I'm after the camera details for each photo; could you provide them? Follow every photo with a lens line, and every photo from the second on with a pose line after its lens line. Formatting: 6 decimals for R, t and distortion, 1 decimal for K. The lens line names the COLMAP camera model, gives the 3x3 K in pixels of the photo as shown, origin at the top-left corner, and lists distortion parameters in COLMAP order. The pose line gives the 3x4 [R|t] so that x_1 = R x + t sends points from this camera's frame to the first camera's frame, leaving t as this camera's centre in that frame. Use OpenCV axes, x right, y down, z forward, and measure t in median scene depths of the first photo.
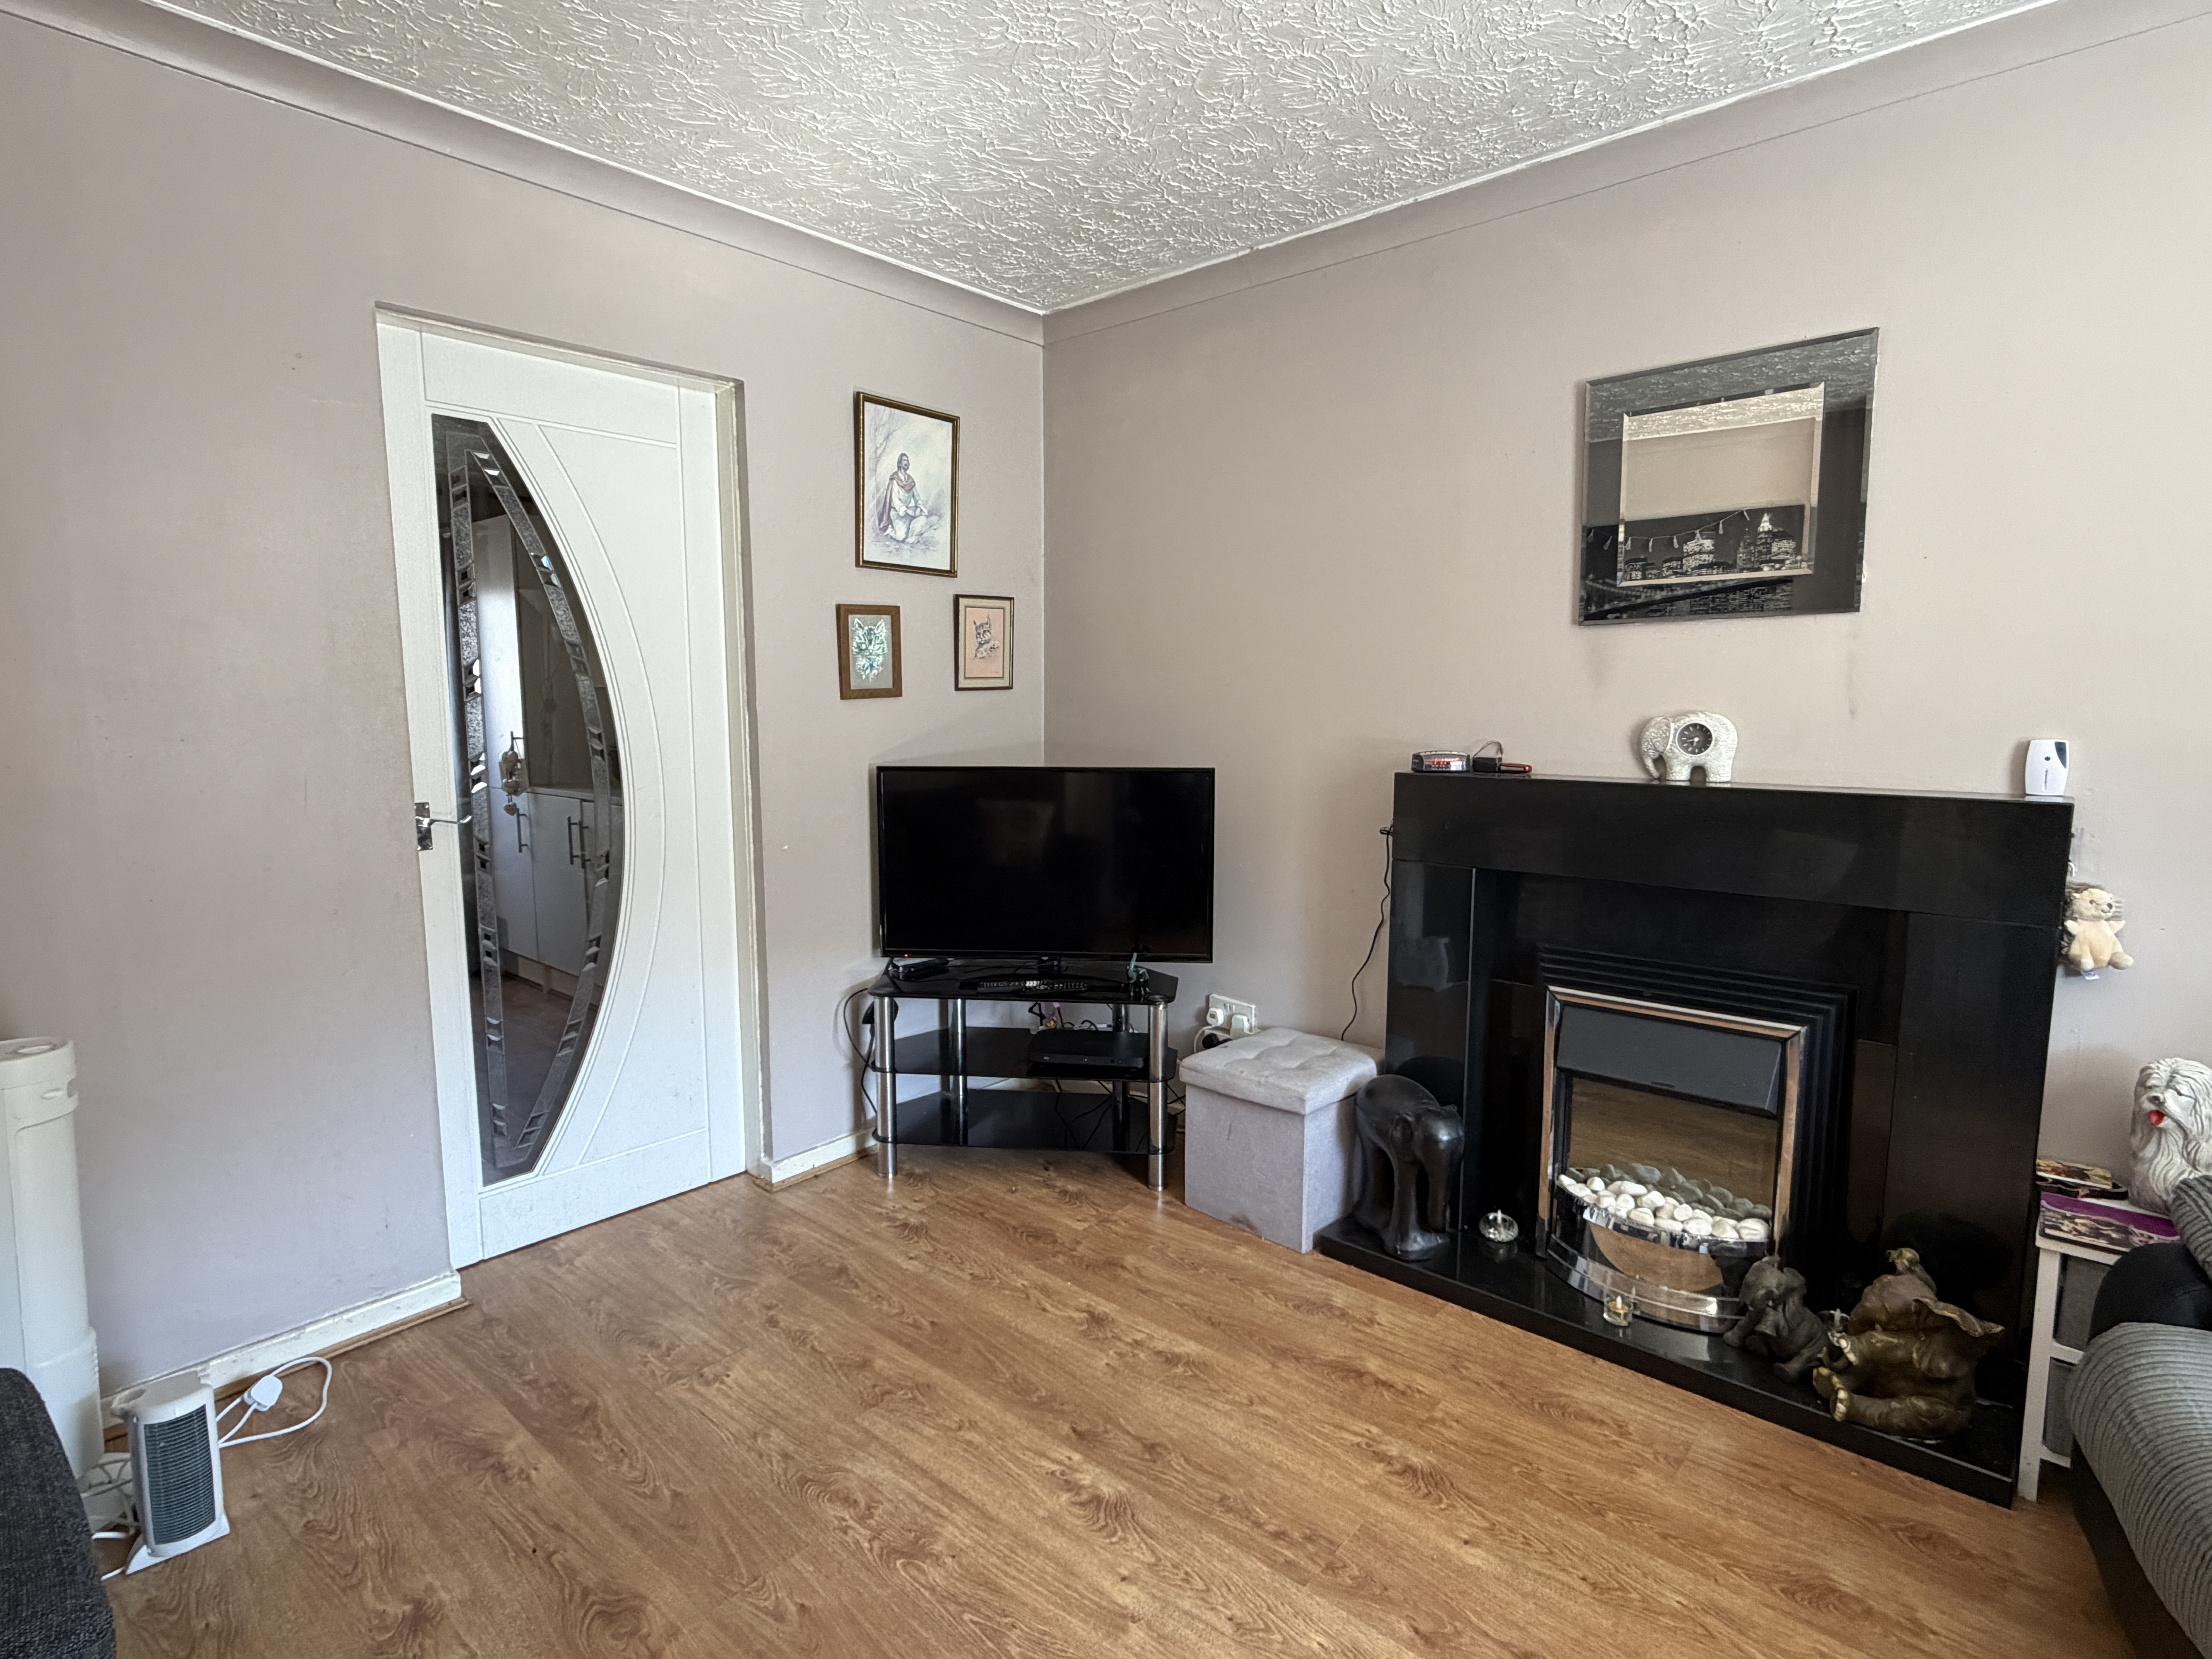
lens RADIAL K [[1125.1, 0, 1095.5], [0, 1125.1, 833.5], [0, 0, 1]] dist [-0.001150, 0.000829]
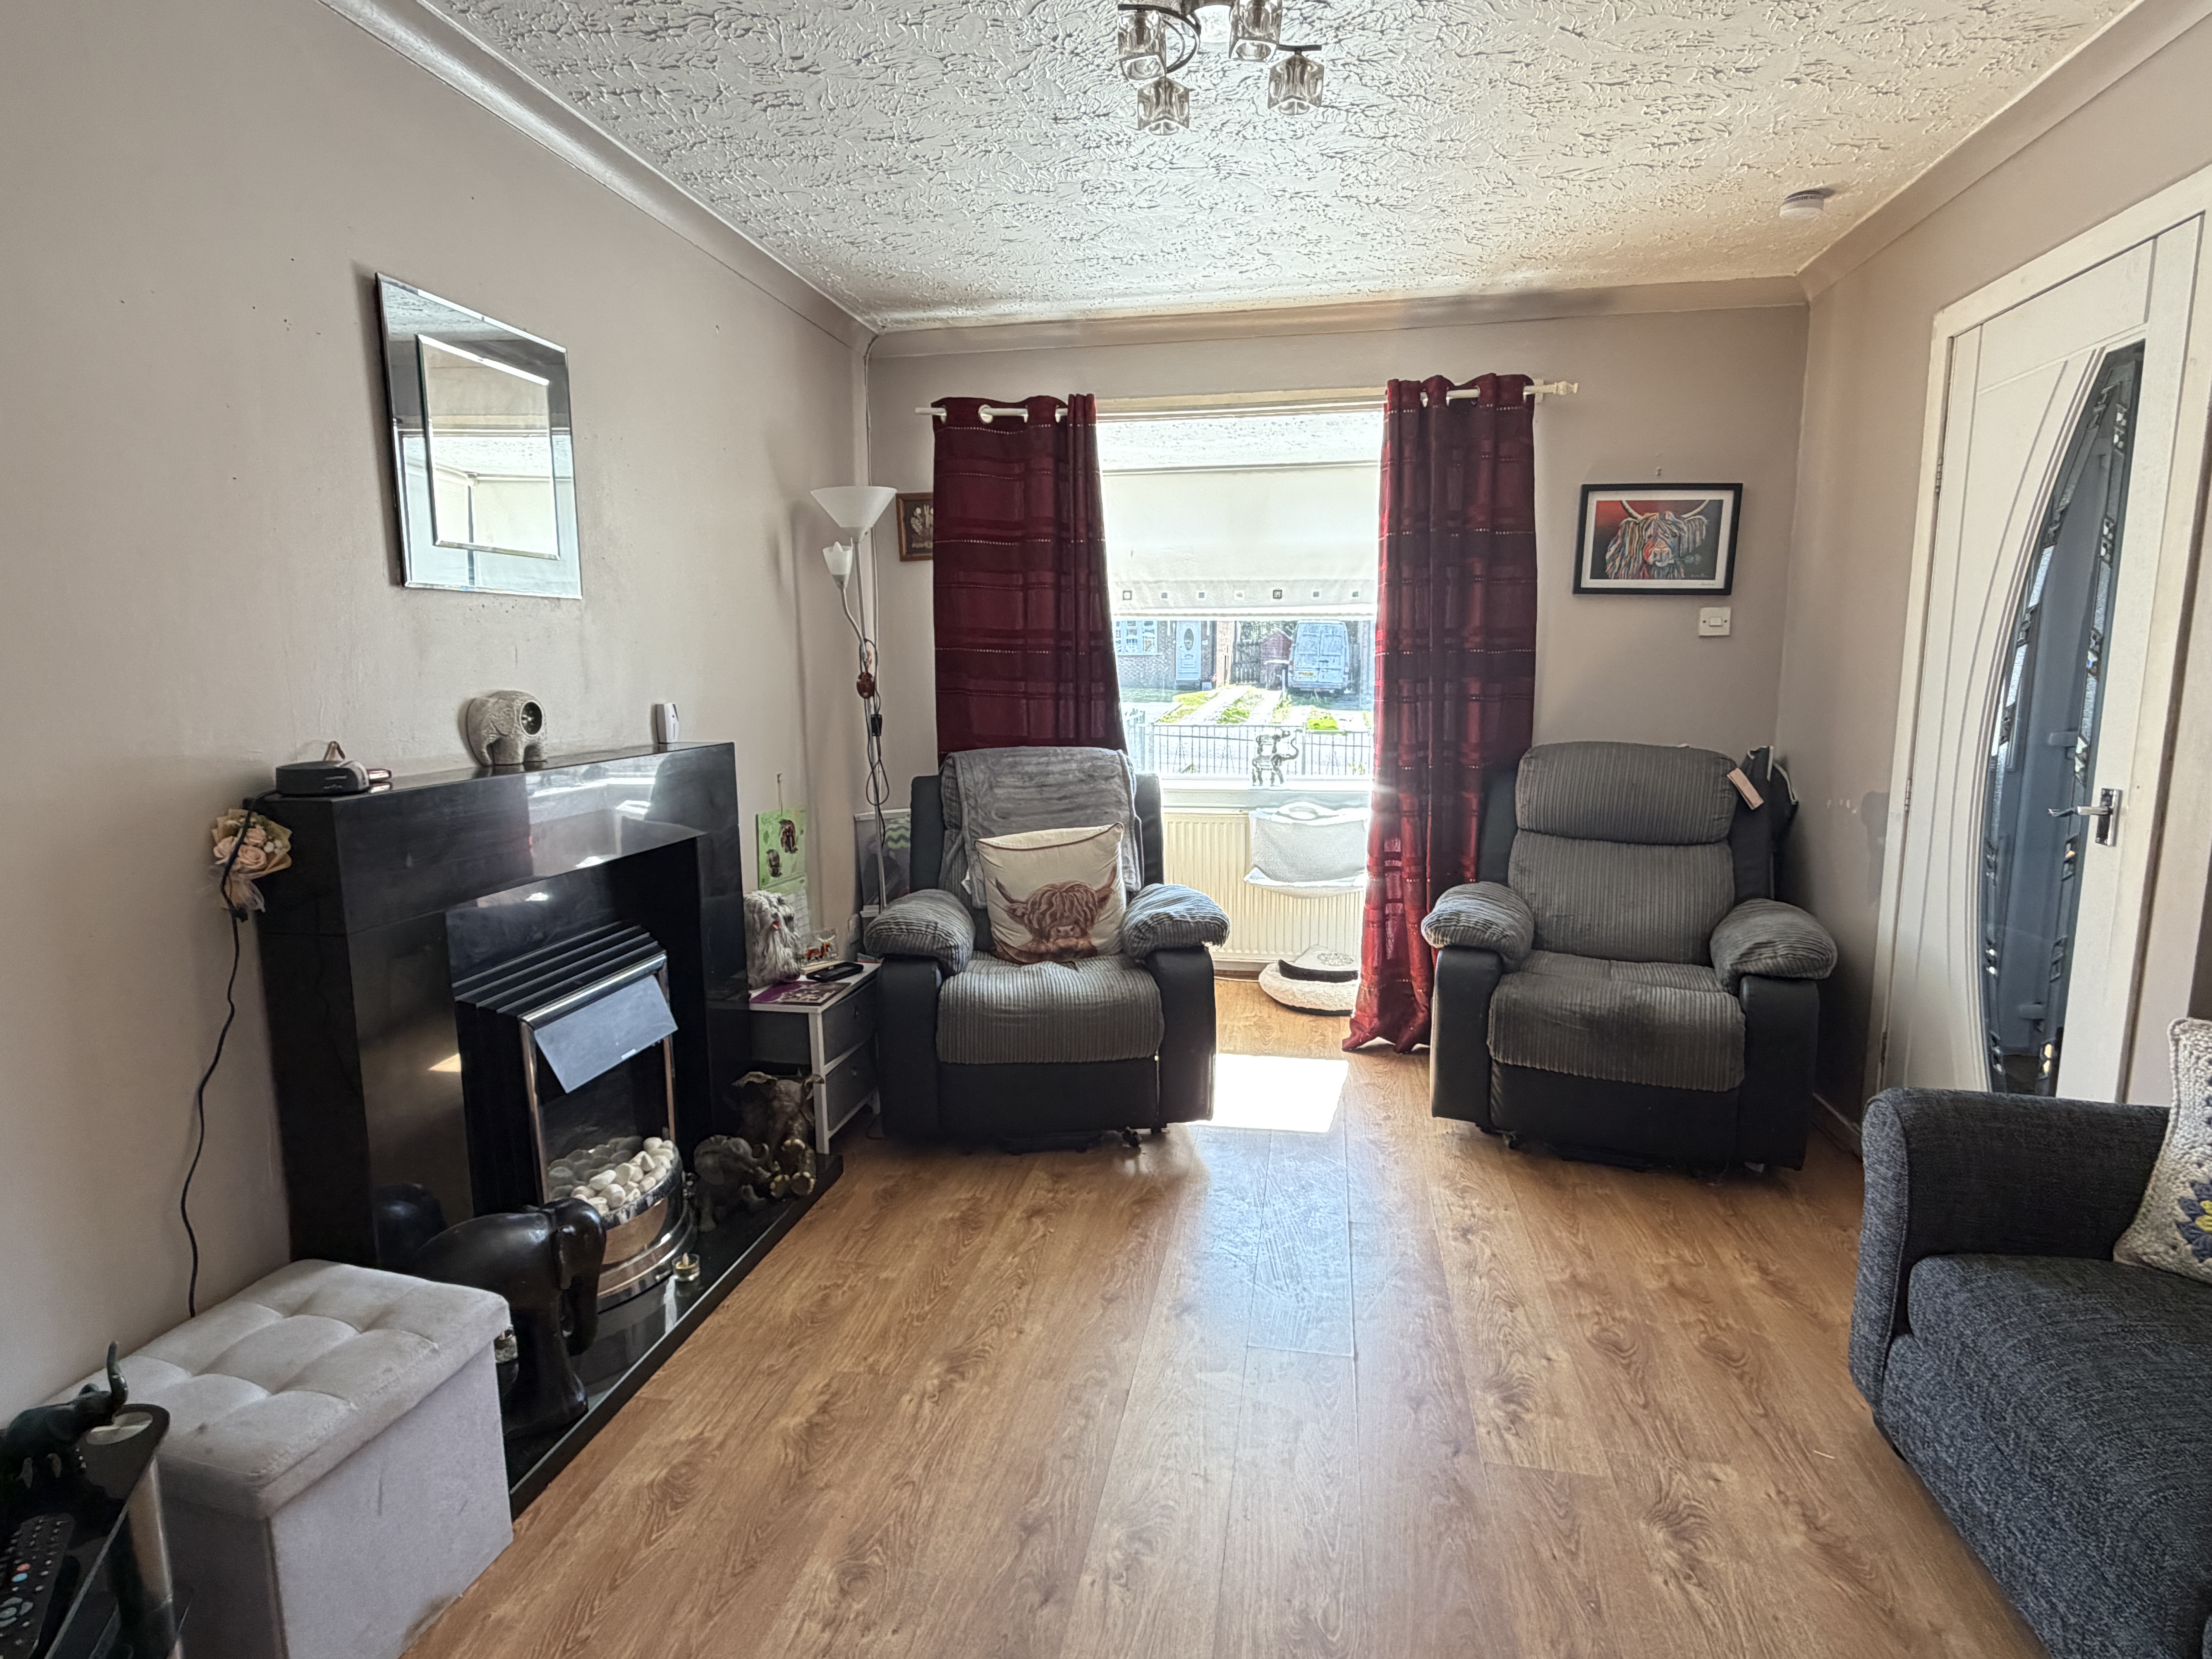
lens RADIAL K [[1148.2, 0, 1106.0], [0, 1148.2, 829.5], [0, 0, 1]] dist [0.002228, 0.000673]
pose [[-0.506918, -0.109847, 0.854967, -0.633559], [0.123964, 0.972247, 0.198415, -0.138006], [-0.853034, 0.206565, -0.479232, 1.180528]]
